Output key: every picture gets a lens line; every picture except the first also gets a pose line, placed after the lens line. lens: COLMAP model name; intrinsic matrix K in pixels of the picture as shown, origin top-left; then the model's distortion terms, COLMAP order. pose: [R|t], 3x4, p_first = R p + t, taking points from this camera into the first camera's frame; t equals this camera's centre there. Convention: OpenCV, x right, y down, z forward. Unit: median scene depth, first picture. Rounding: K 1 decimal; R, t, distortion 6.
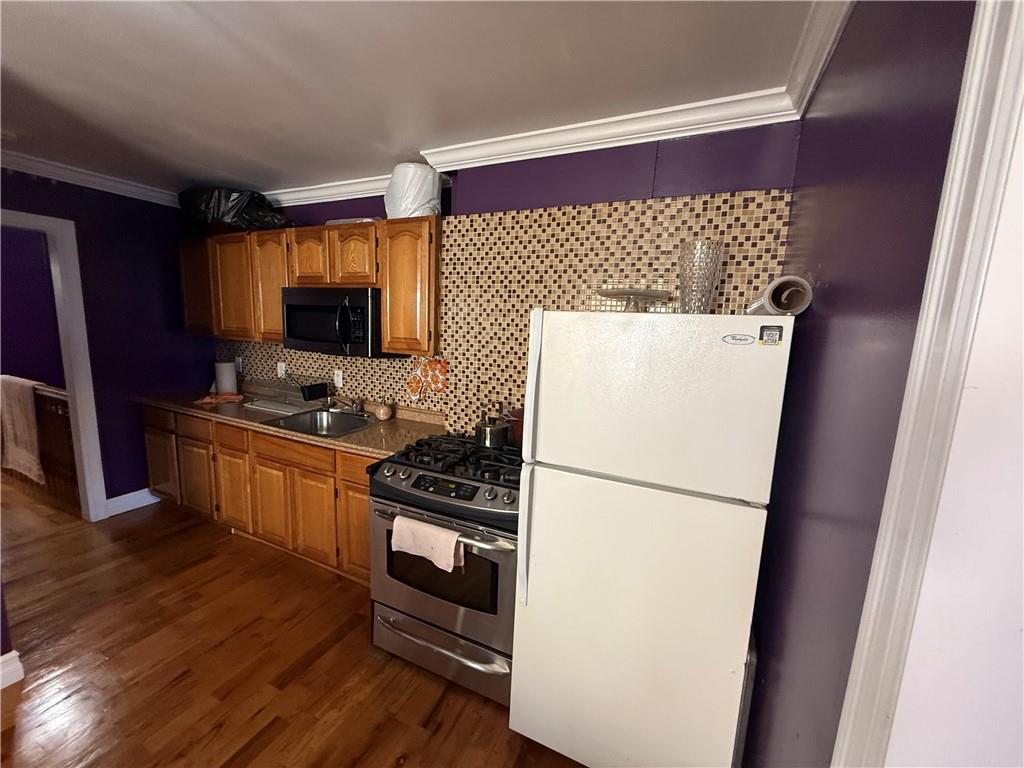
lens RADIAL K [[408.4, 0, 509.0], [0, 408.4, 385.5], [0, 0, 1]] dist [0.001101, -0.000122]
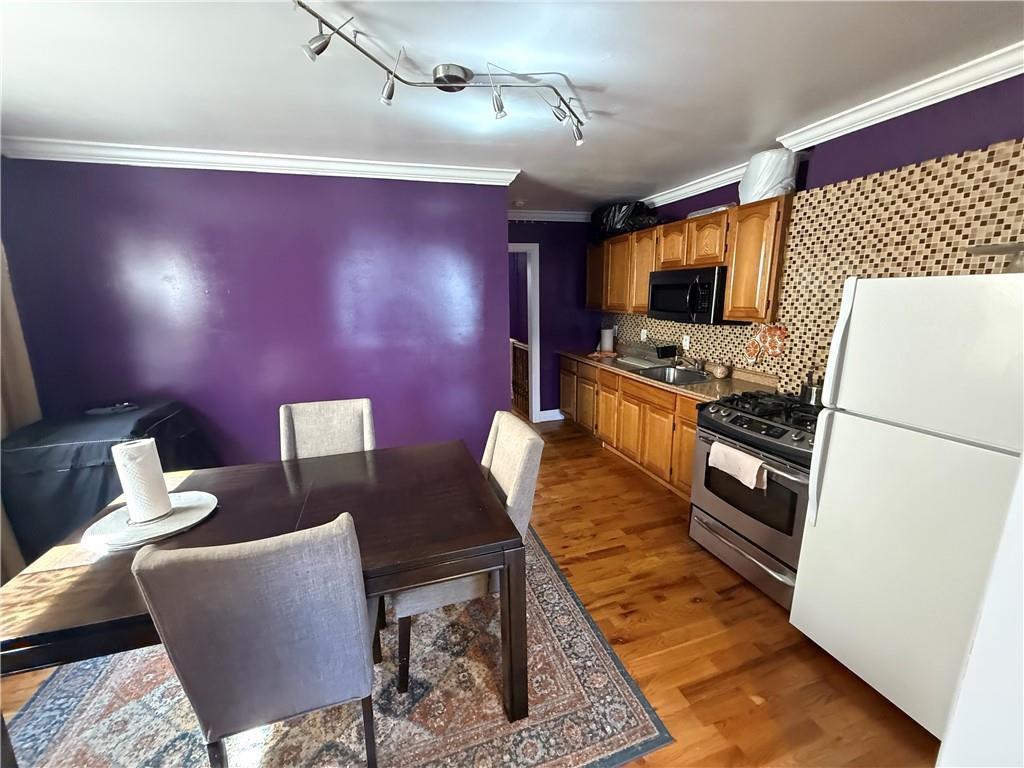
lens RADIAL K [[408.4, 0, 509.0], [0, 408.4, 385.5], [0, 0, 1]] dist [0.001101, -0.000122]
pose [[0.681804, 0.107455, -0.723599, 0.156506], [-0.060147, 0.994038, 0.090943, 0.040670], [0.729058, -0.018483, 0.684203, -0.295987]]
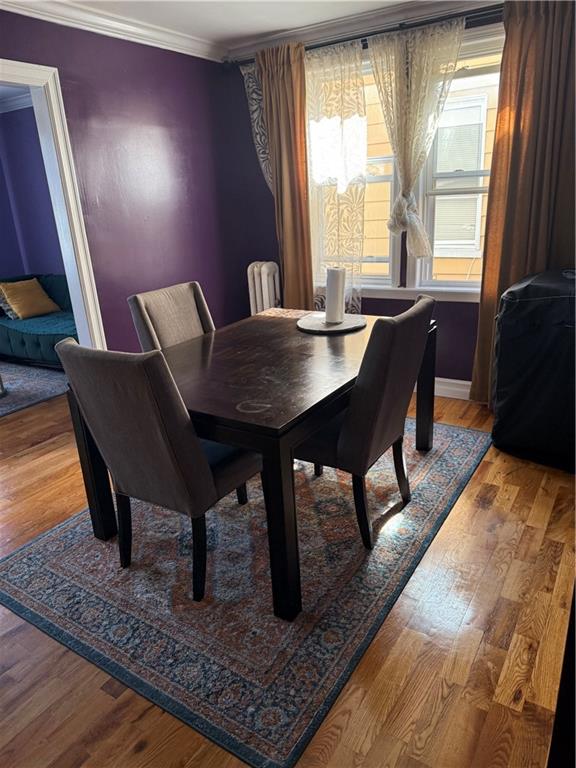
lens RADIAL K [[543.3, 0, 289.6], [0, 543.3, 382.1], [0, 0, 1]] dist [0.030607, -0.065225]
pose [[-0.991525, -0.025315, 0.127427, -0.744173], [0.038344, 0.880116, 0.473208, -0.117949], [-0.124130, 0.474084, -0.871686, 0.901958]]
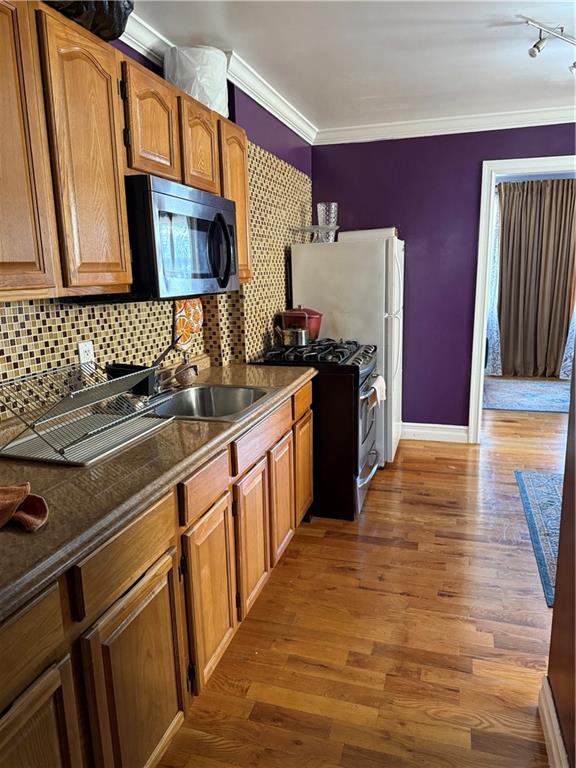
lens RADIAL K [[543.3, 0, 289.6], [0, 543.3, 382.1], [0, 0, 1]] dist [0.030607, -0.065225]
pose [[-0.153705, -0.236145, 0.959484, -1.455444], [0.162789, 0.951703, 0.260308, -0.162942], [-0.974615, 0.196205, -0.107840, 1.077710]]
